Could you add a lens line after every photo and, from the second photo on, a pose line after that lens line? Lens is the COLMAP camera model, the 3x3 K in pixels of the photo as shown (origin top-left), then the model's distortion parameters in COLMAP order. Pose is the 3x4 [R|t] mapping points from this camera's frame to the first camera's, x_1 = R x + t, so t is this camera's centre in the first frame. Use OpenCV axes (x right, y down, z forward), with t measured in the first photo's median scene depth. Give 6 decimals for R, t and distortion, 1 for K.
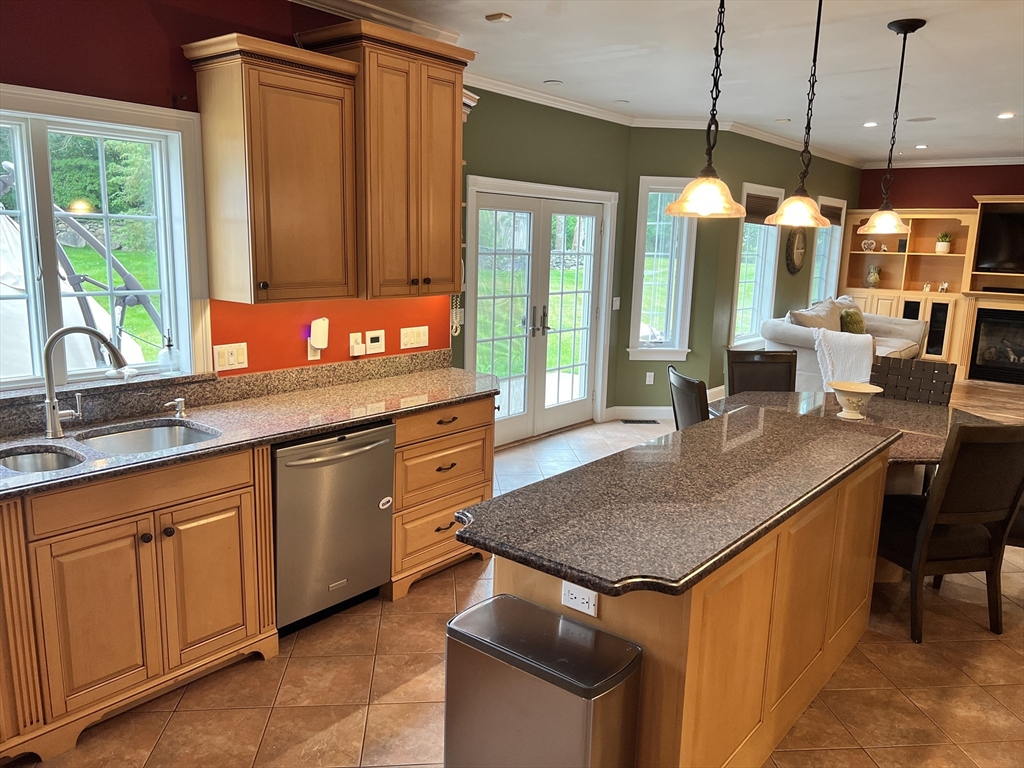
lens RADIAL K [[770.7, 0, 512.0], [0, 770.7, 384.0], [0, 0, 1]] dist [0.075305, -0.099358]
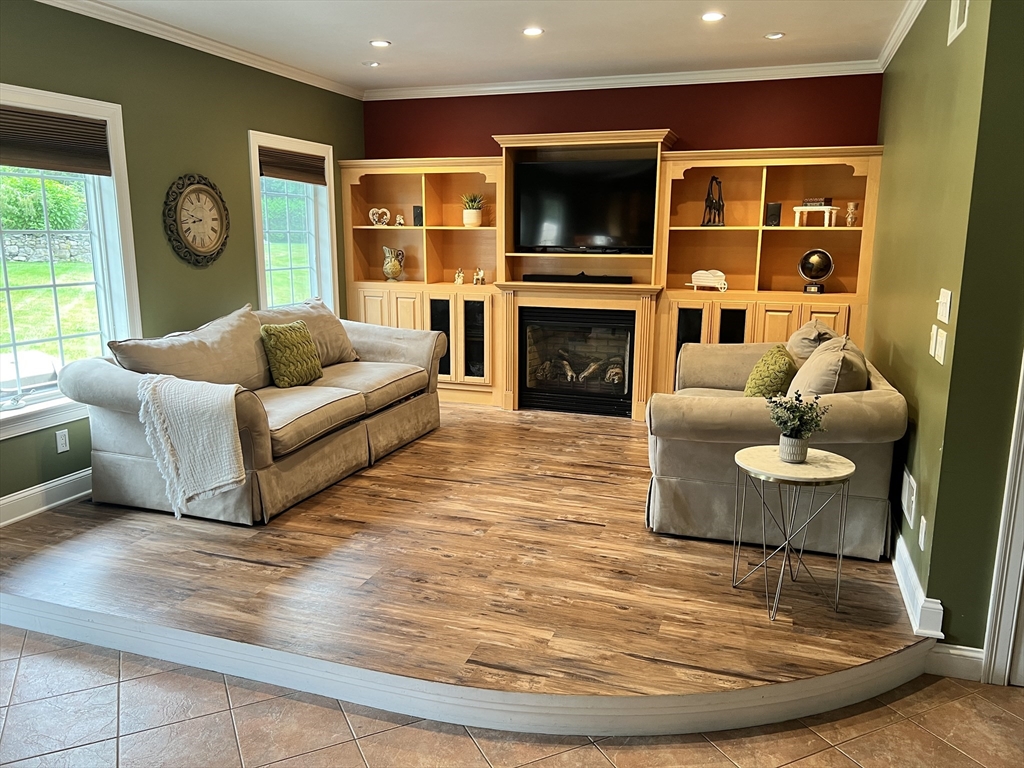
lens RADIAL K [[774.3, 0, 512.0], [0, 774.3, 384.0], [0, 0, 1]] dist [0.074051, -0.158598]
pose [[0.938102, -0.088558, 0.334848, 0.807112], [0.082903, 0.996070, 0.031174, -0.115288], [-0.336292, -0.001485, 0.941756, 0.828694]]
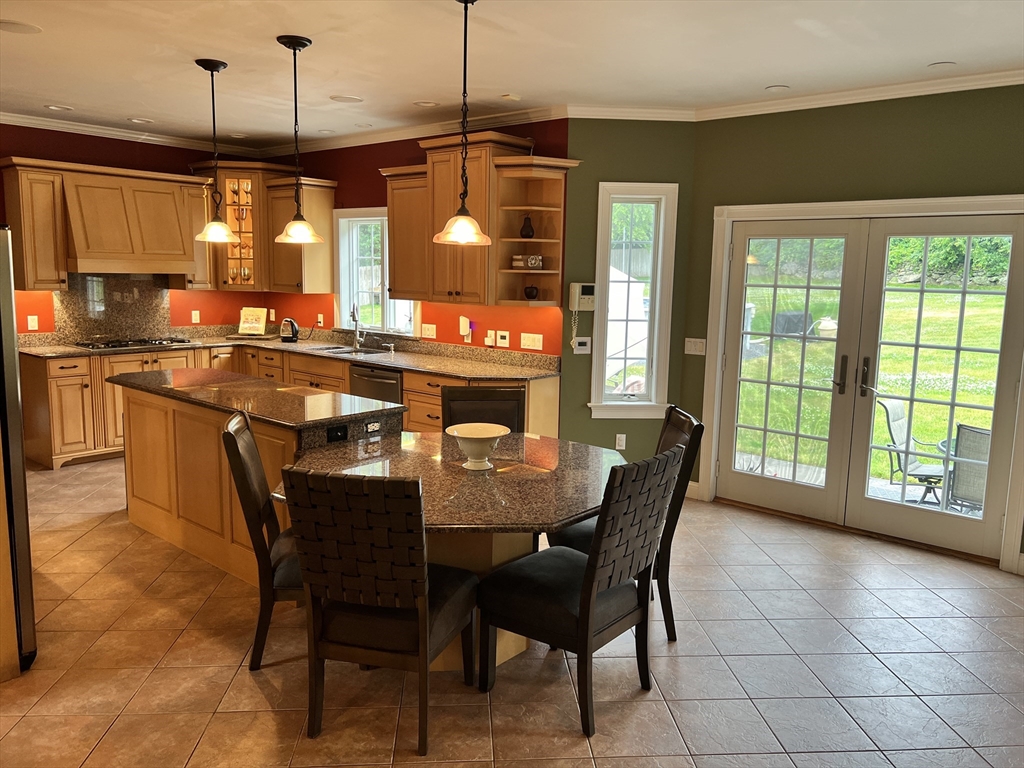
lens RADIAL K [[772.7, 0, 515.1], [0, 772.7, 379.9], [0, 0, 1]] dist [0.065221, -0.078425]
pose [[-0.028153, 0.113670, -0.993120, 1.250504], [-0.206935, 0.971328, 0.117042, -0.152633], [0.977950, 0.208806, -0.003823, 1.040718]]
